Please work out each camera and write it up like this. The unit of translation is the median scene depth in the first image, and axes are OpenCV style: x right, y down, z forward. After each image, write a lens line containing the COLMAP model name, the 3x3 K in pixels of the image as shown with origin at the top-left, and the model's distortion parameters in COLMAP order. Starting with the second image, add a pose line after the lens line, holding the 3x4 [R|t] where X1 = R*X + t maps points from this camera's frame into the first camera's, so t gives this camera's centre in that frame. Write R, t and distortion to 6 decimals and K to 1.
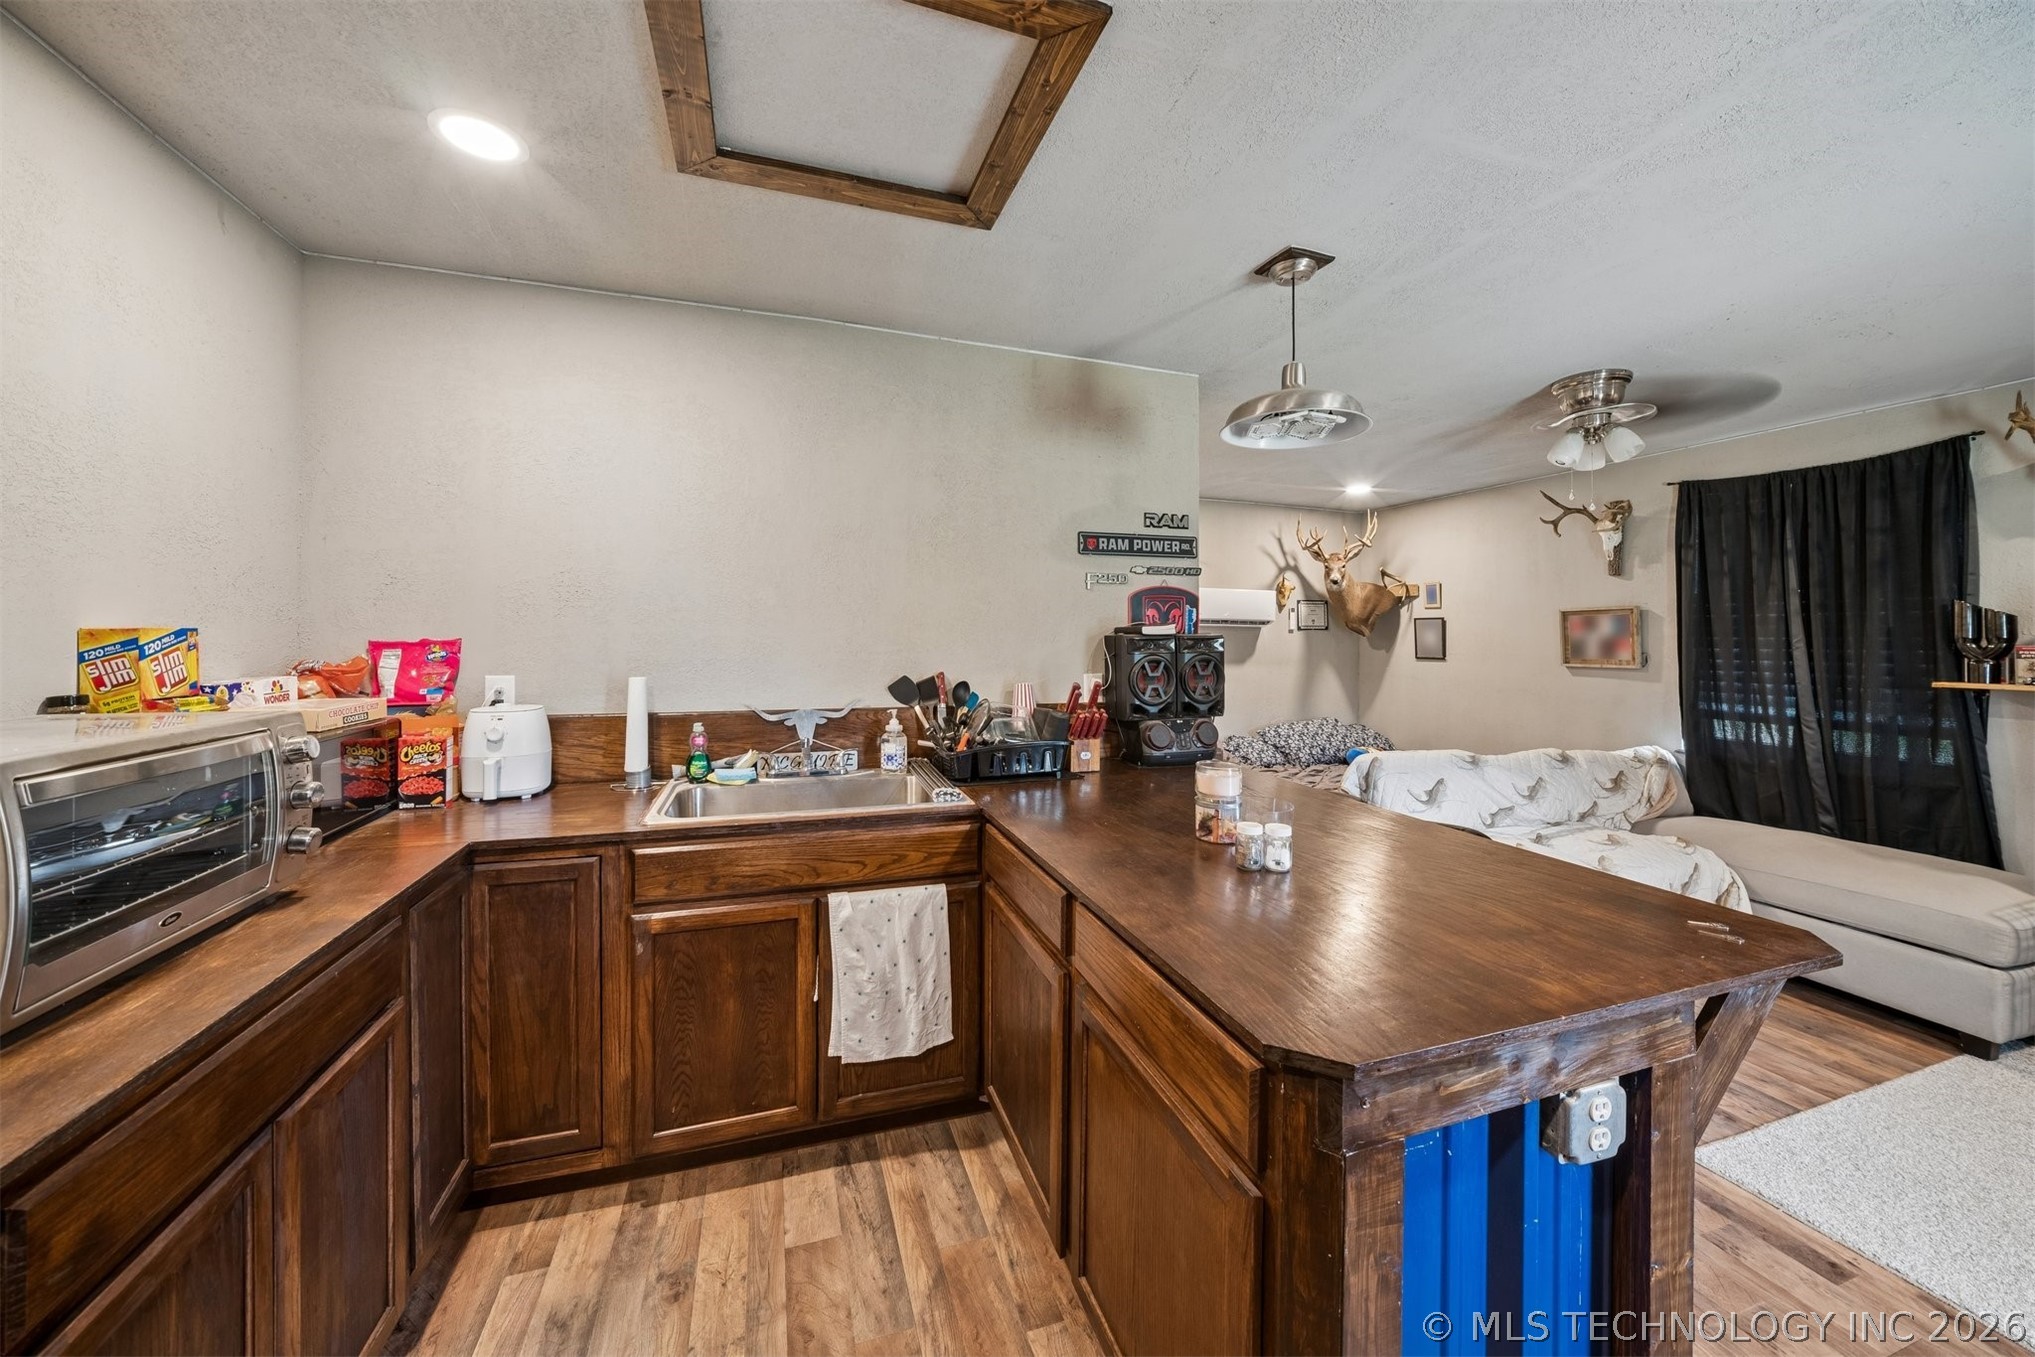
lens RADIAL K [[723.2, 0, 1009.9], [0, 723.2, 628.5], [0, 0, 1]] dist [-0.015433, 0.002314]
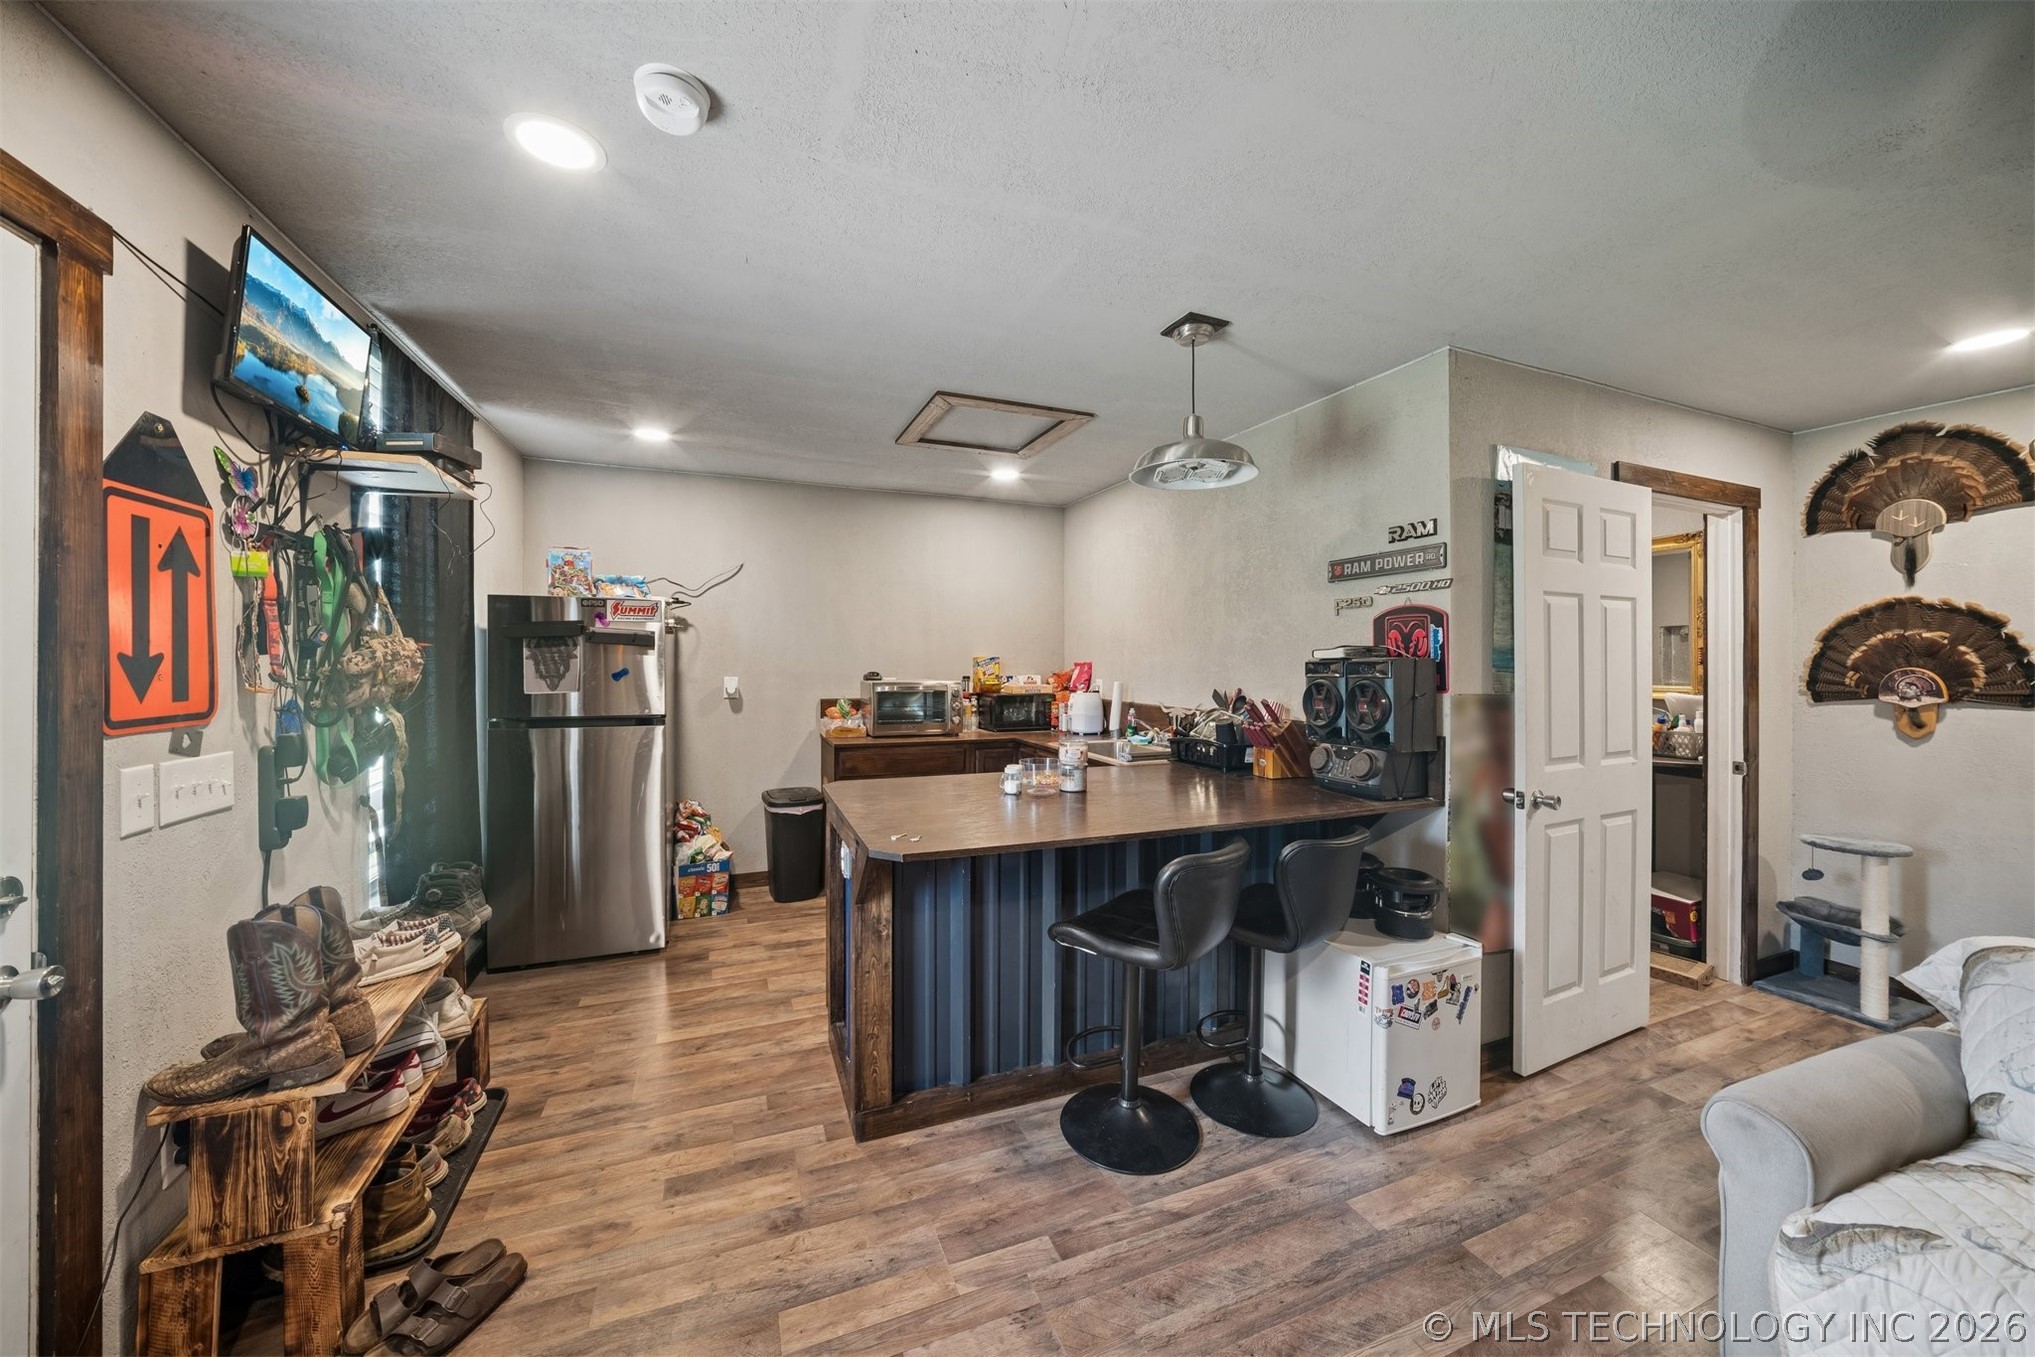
lens RADIAL K [[723.2, 0, 1026.0], [0, 723.2, 665.7], [0, 0, 1]] dist [-0.015433, 0.002314]
pose [[0.084909, 0.002949, -0.996384, 0.562804], [0.000097, 0.999996, 0.002968, 0.007469], [0.996389, -0.000348, 0.084909, 0.239584]]
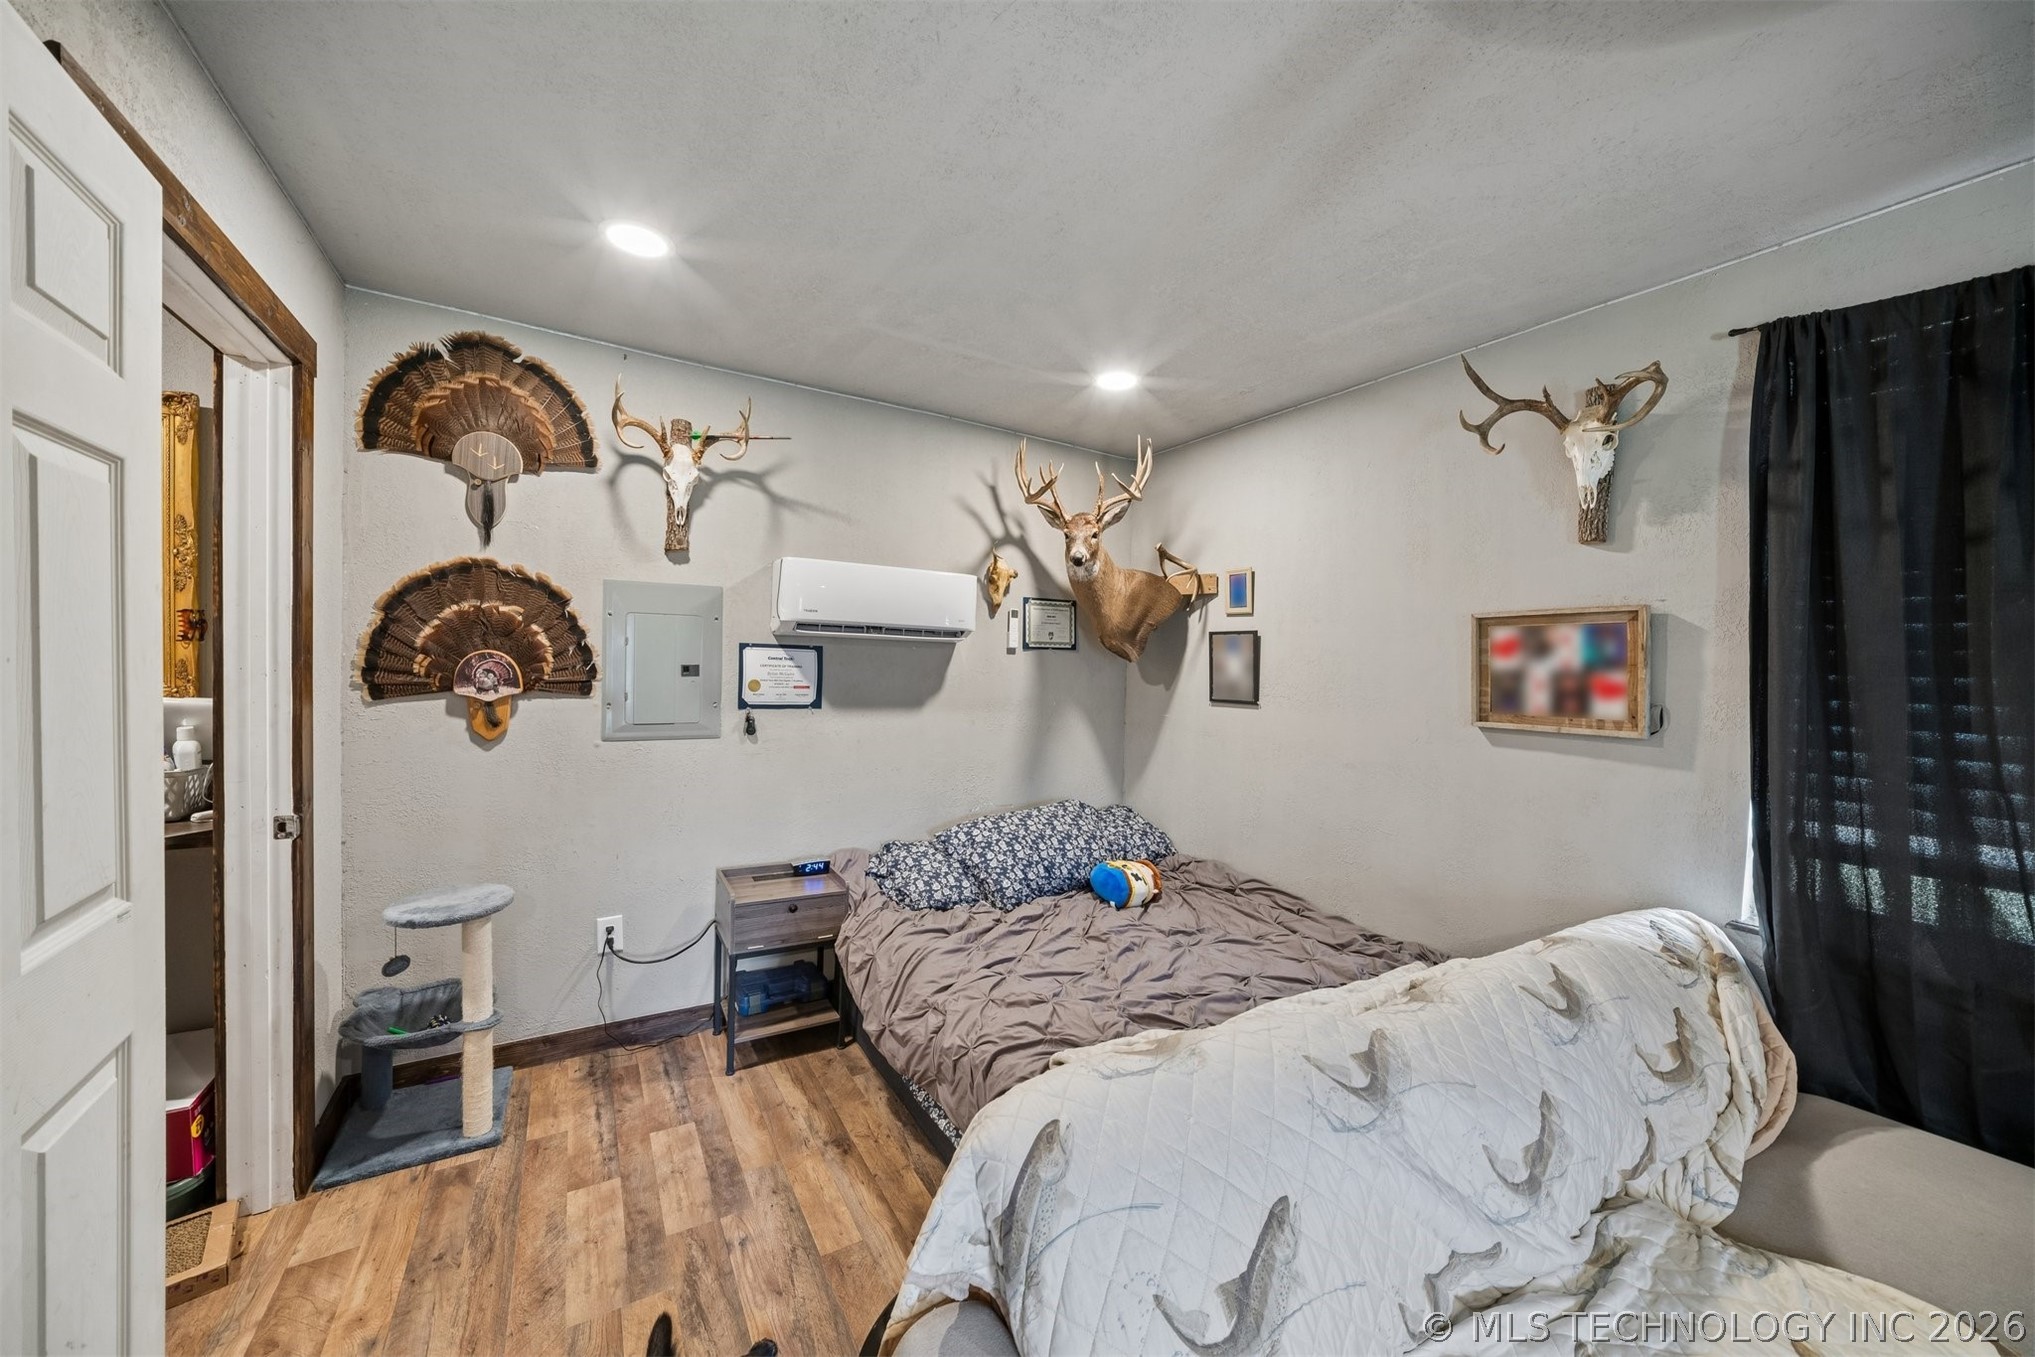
lens RADIAL K [[723.2, 0, 983.9], [0, 723.2, 666.7], [0, 0, 1]] dist [-0.015433, 0.002314]
pose [[0.978741, 0.015638, 0.204503, 0.276064], [-0.019713, 0.999645, 0.017908, 0.007112], [-0.204150, -0.021559, 0.978702, 0.485965]]
